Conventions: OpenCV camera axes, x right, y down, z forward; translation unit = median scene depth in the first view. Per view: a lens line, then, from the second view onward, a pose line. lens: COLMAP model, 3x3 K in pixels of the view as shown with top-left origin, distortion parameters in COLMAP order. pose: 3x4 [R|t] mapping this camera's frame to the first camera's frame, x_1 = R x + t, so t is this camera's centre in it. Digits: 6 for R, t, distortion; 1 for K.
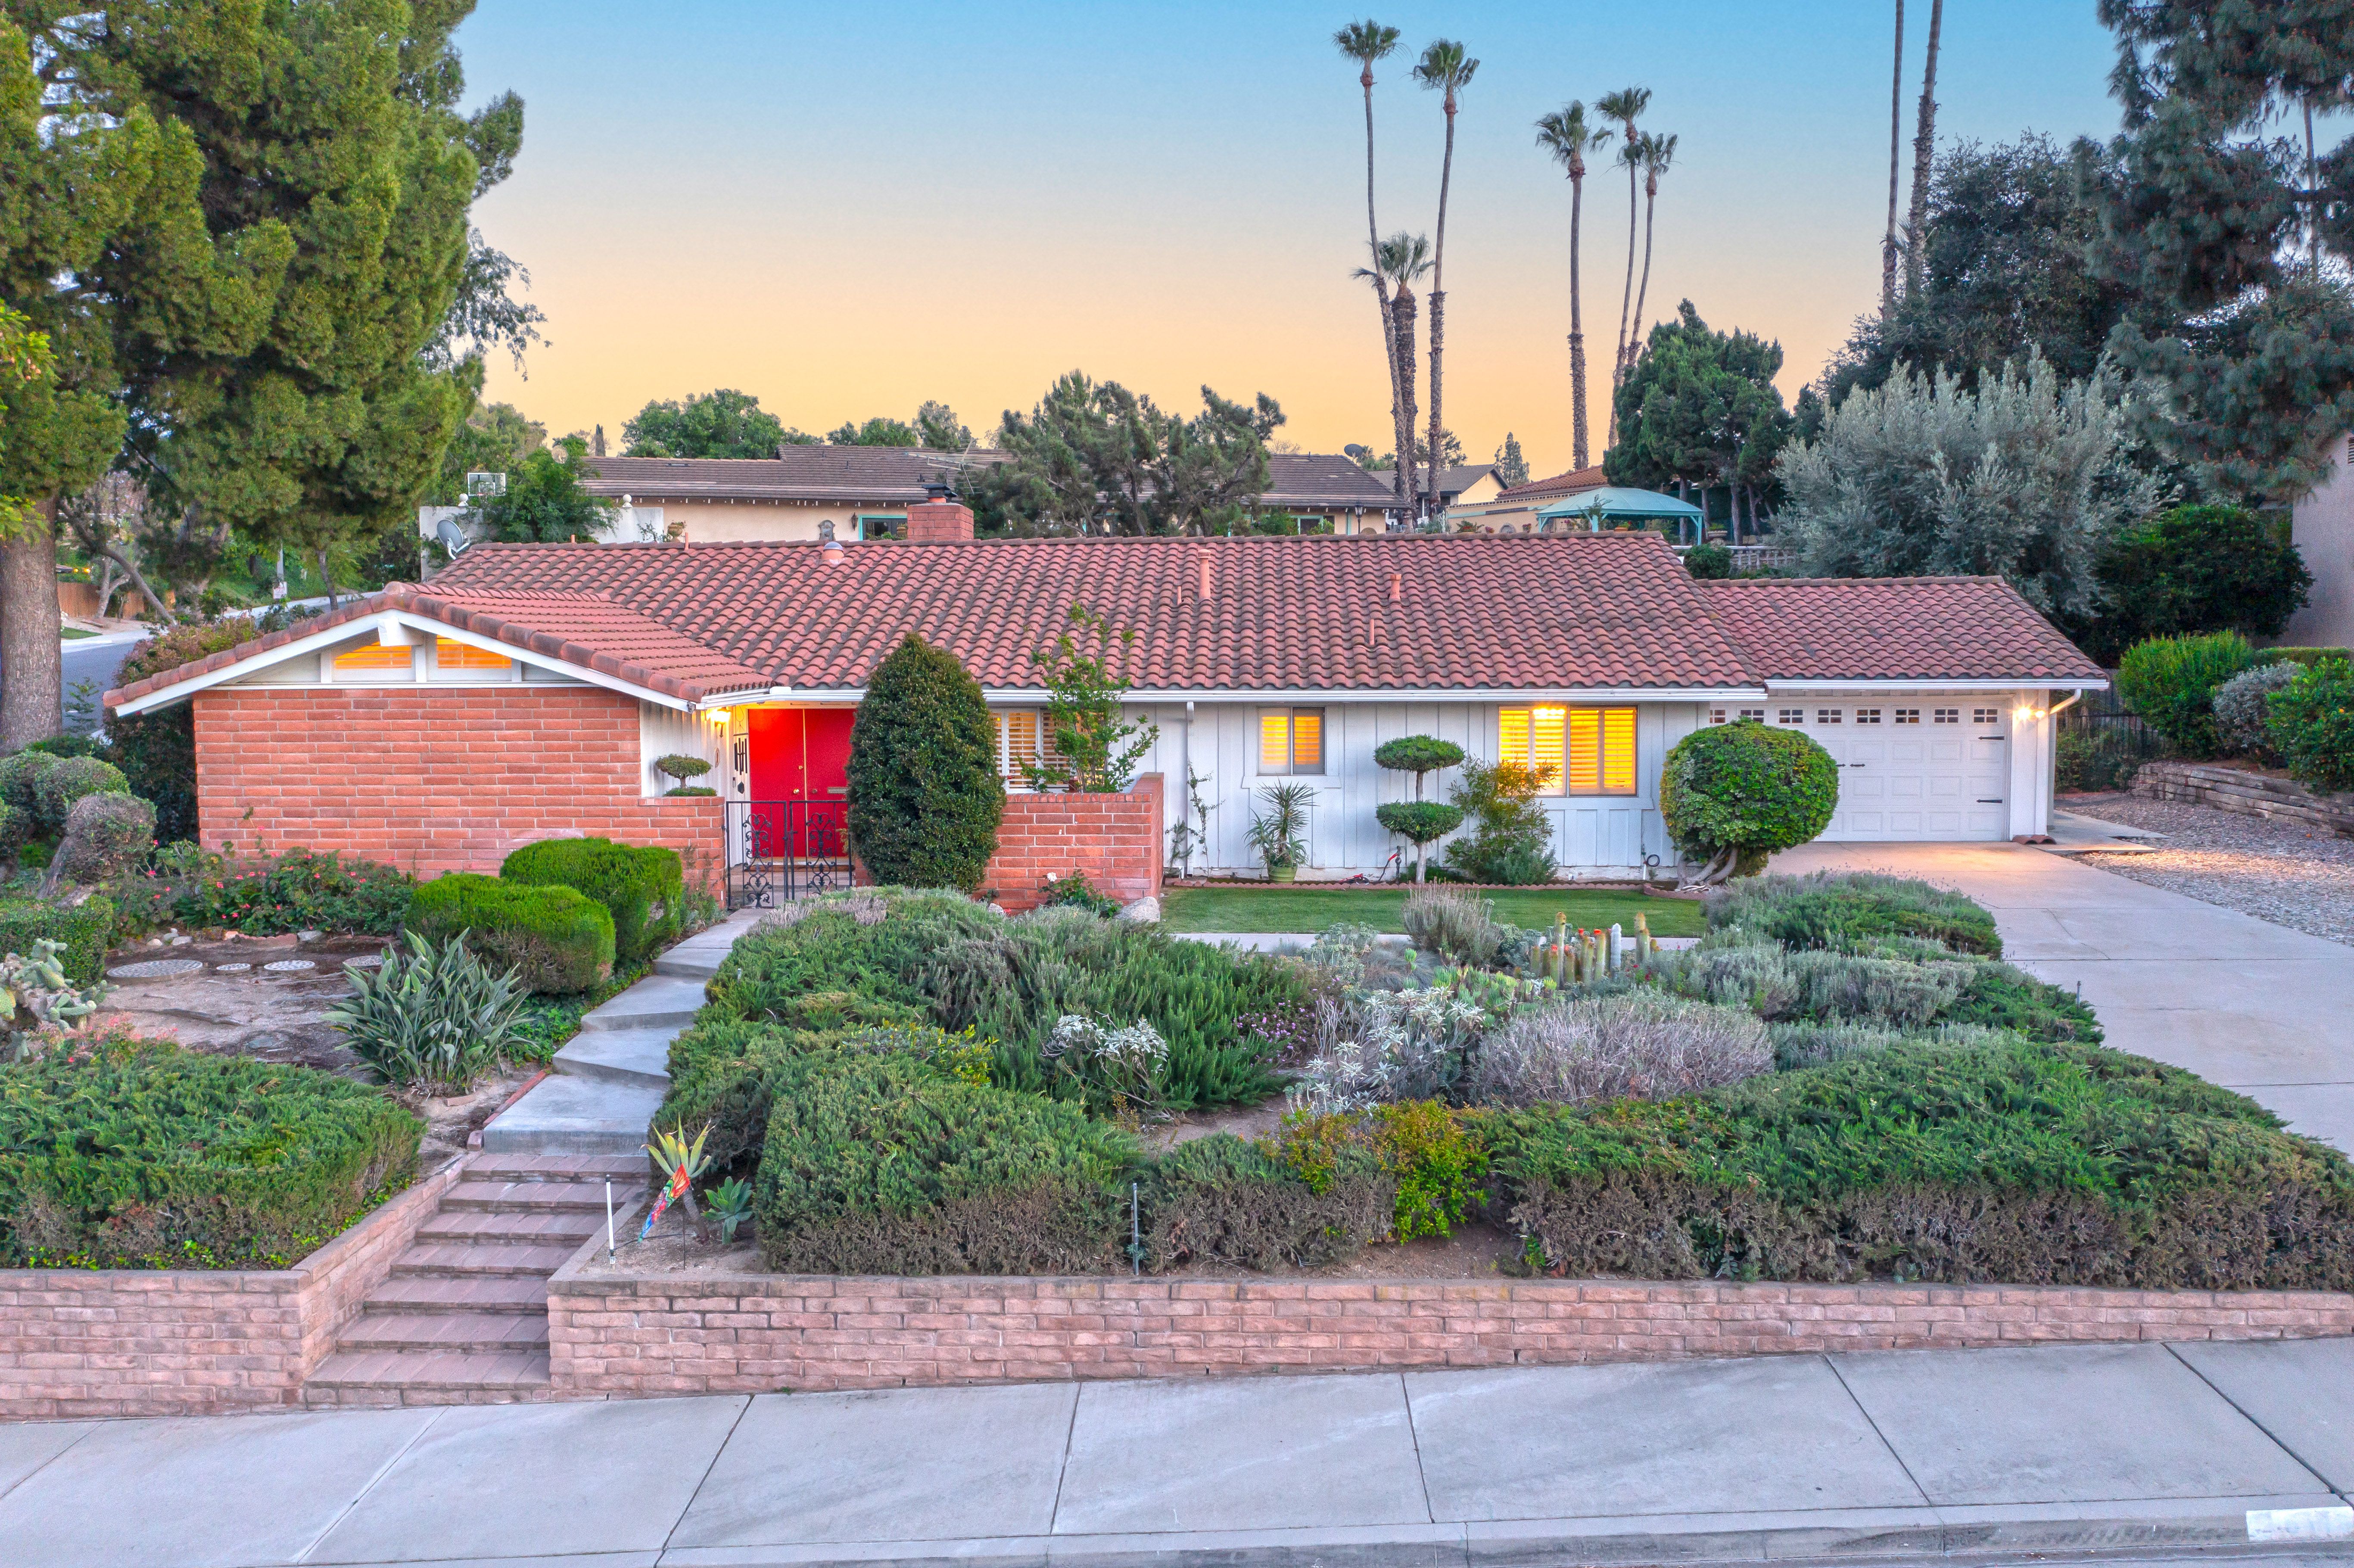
lens RADIAL K [[1873.4, 0, 1177.0], [0, 1873.4, 784.0], [0, 0, 1]] dist [-0.001607, 0.004177]
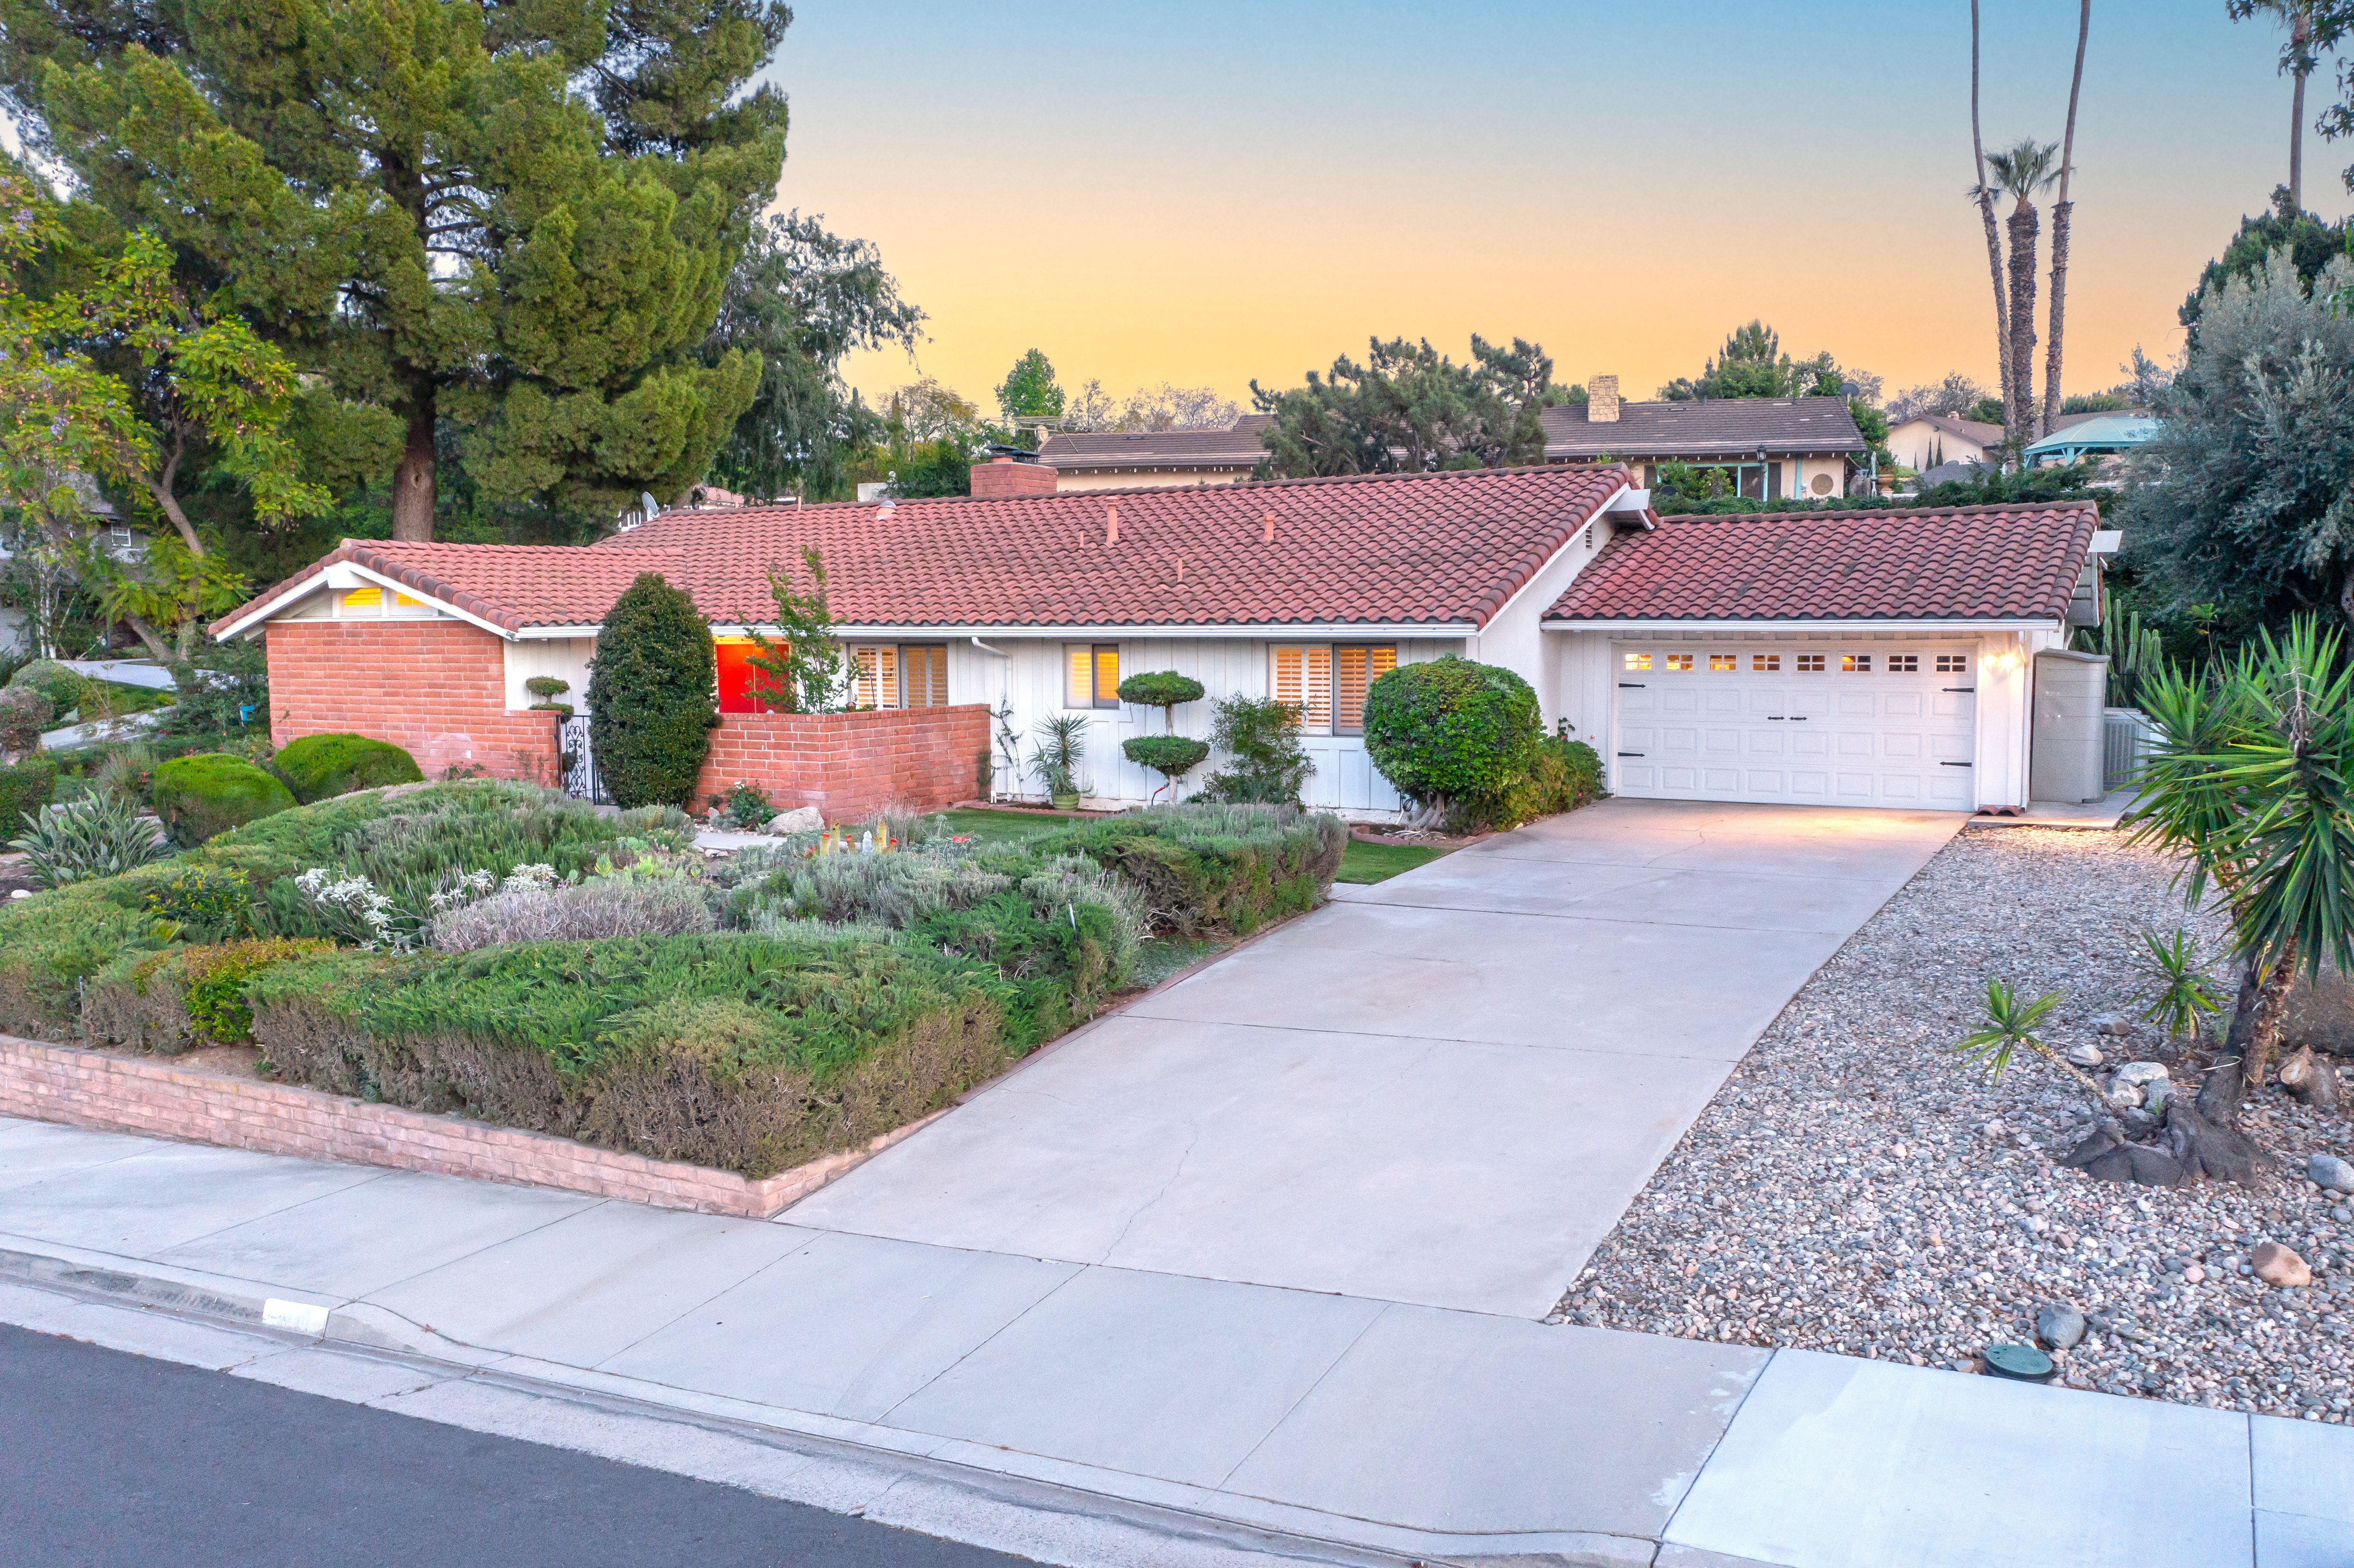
lens RADIAL K [[1873.4, 0, 1177.0], [0, 1873.4, 784.0], [0, 0, 1]] dist [-0.001607, 0.004177]
pose [[0.890254, 0.038599, -0.453825, 0.641669], [-0.032326, 0.999245, 0.021574, 0.014404], [0.454315, -0.004536, 0.890830, 0.099095]]
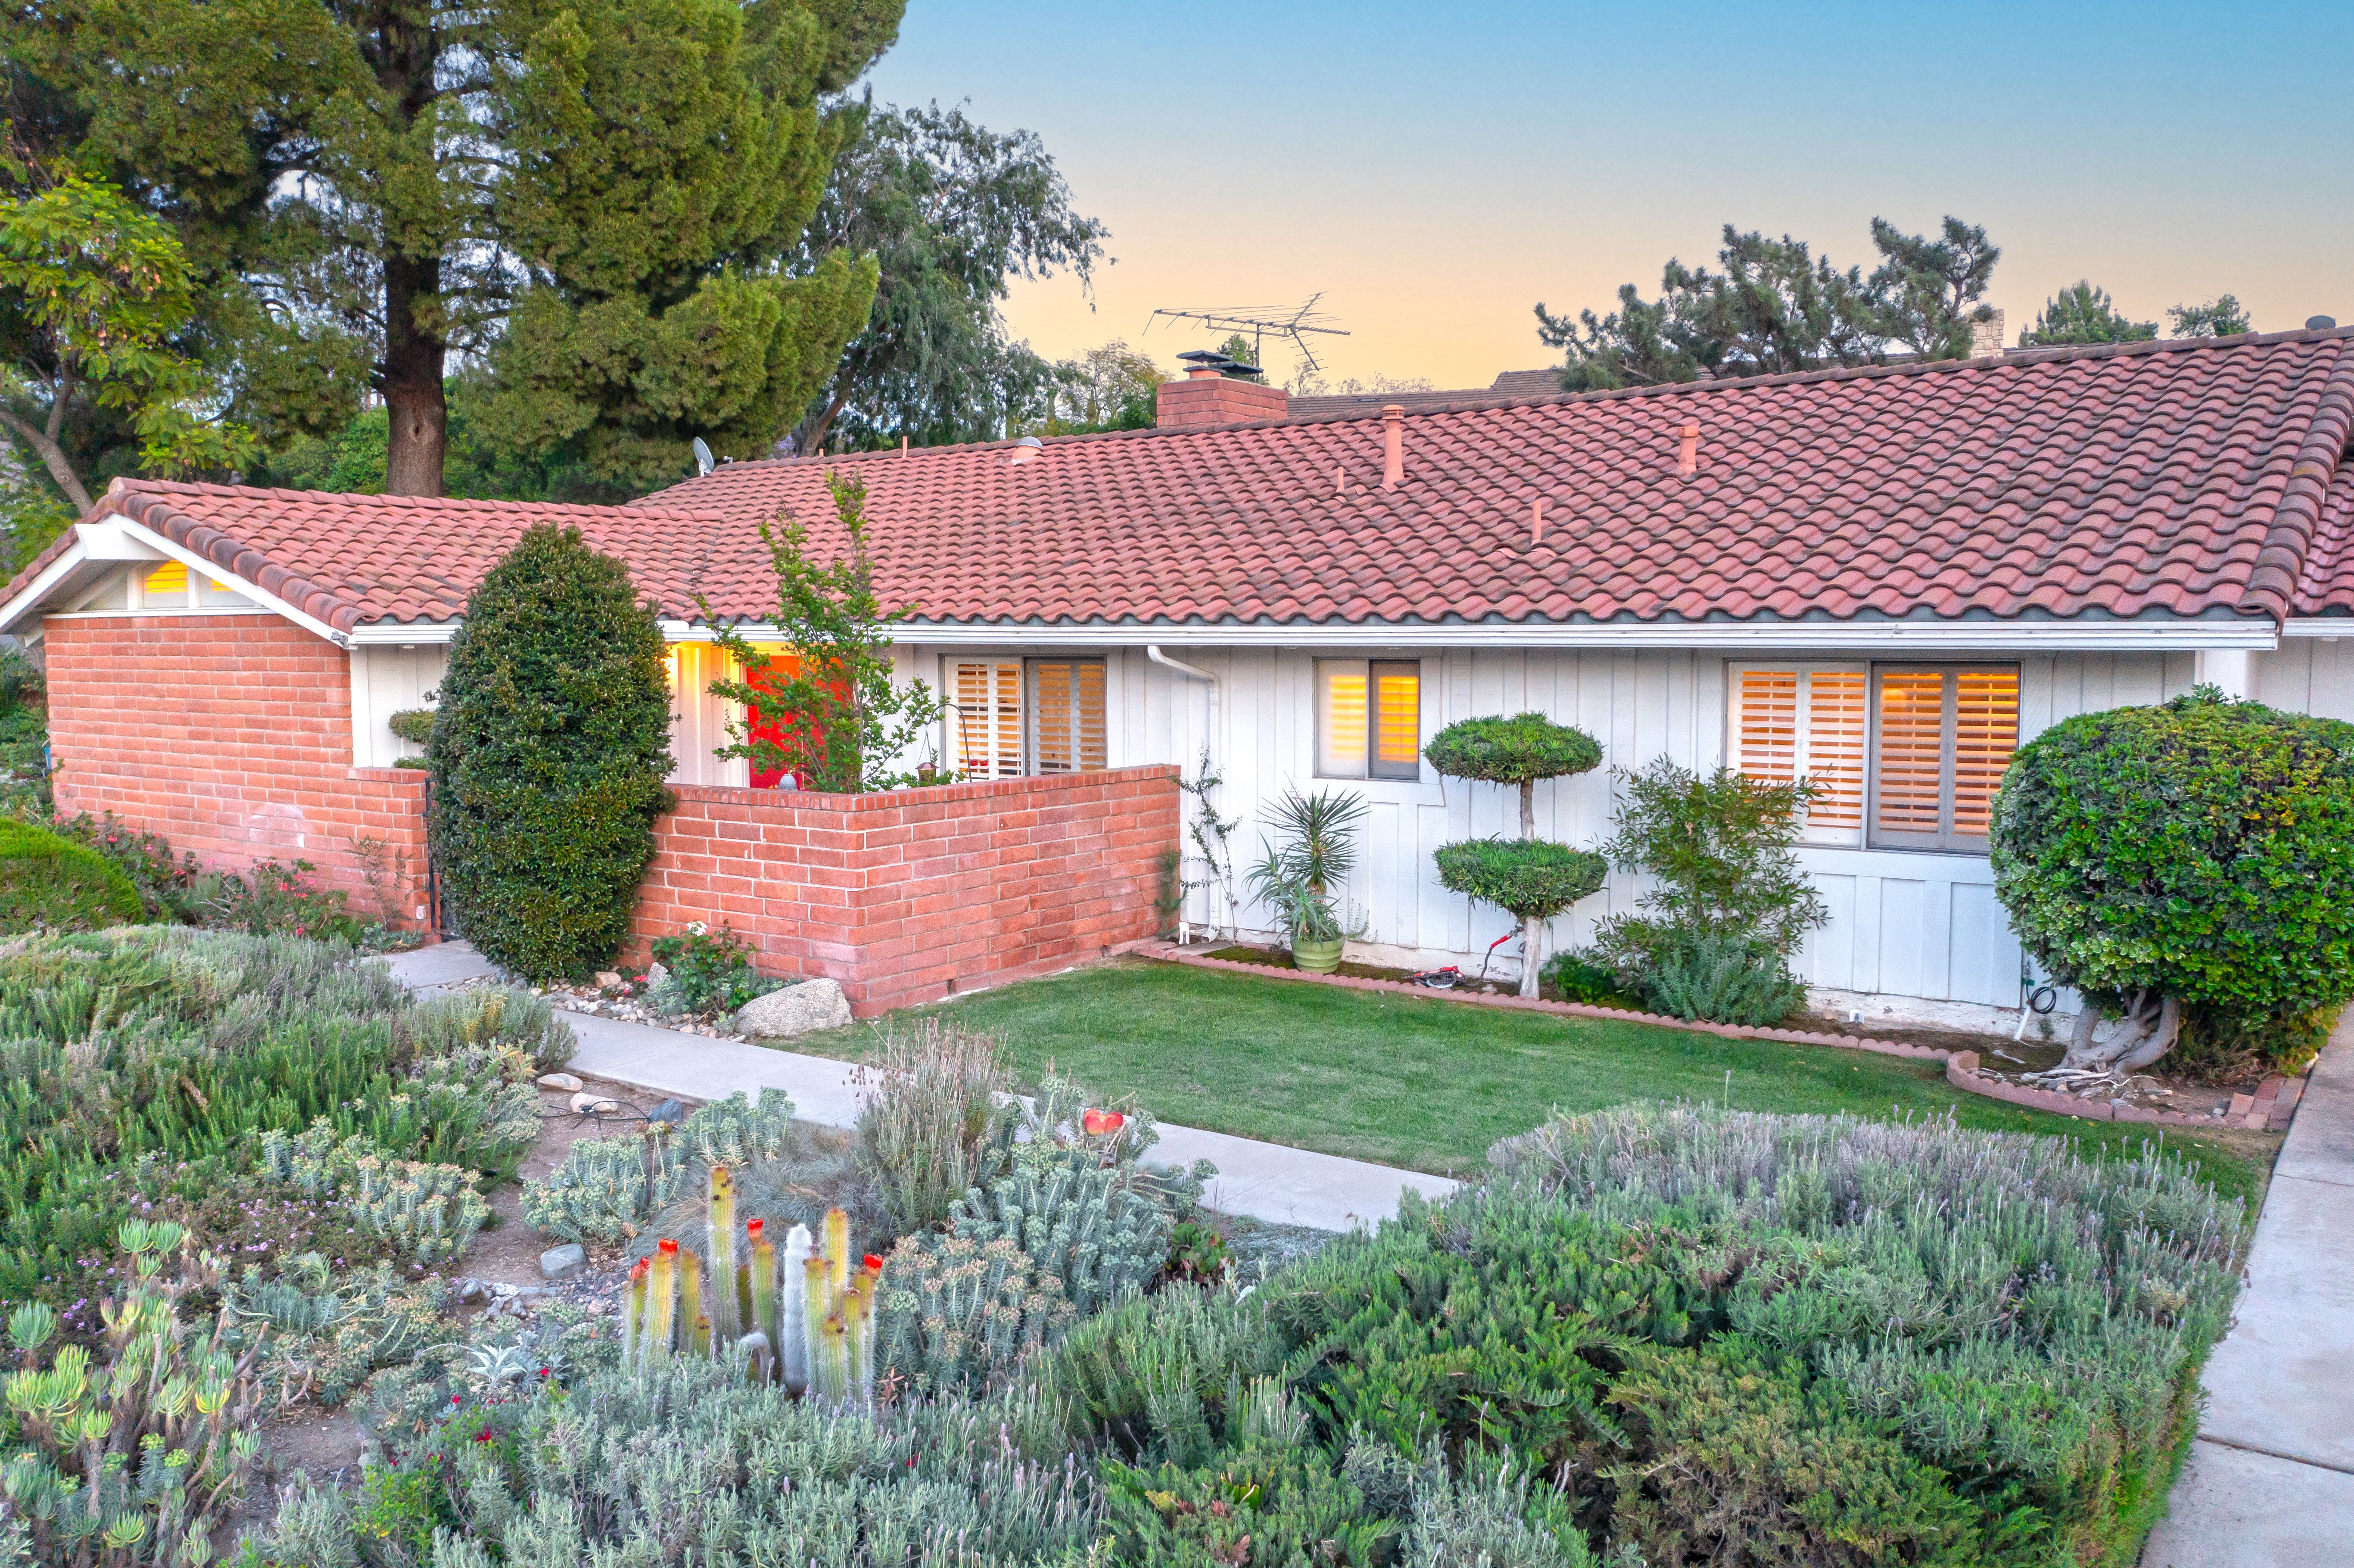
lens RADIAL K [[1873.4, 0, 1177.0], [0, 1873.4, 784.0], [0, 0, 1]] dist [-0.001607, 0.004177]
pose [[0.838225, 0.046444, -0.543343, 0.354785], [-0.042650, 0.998898, 0.019587, -0.013301], [0.543654, 0.006755, 0.839282, 0.546716]]
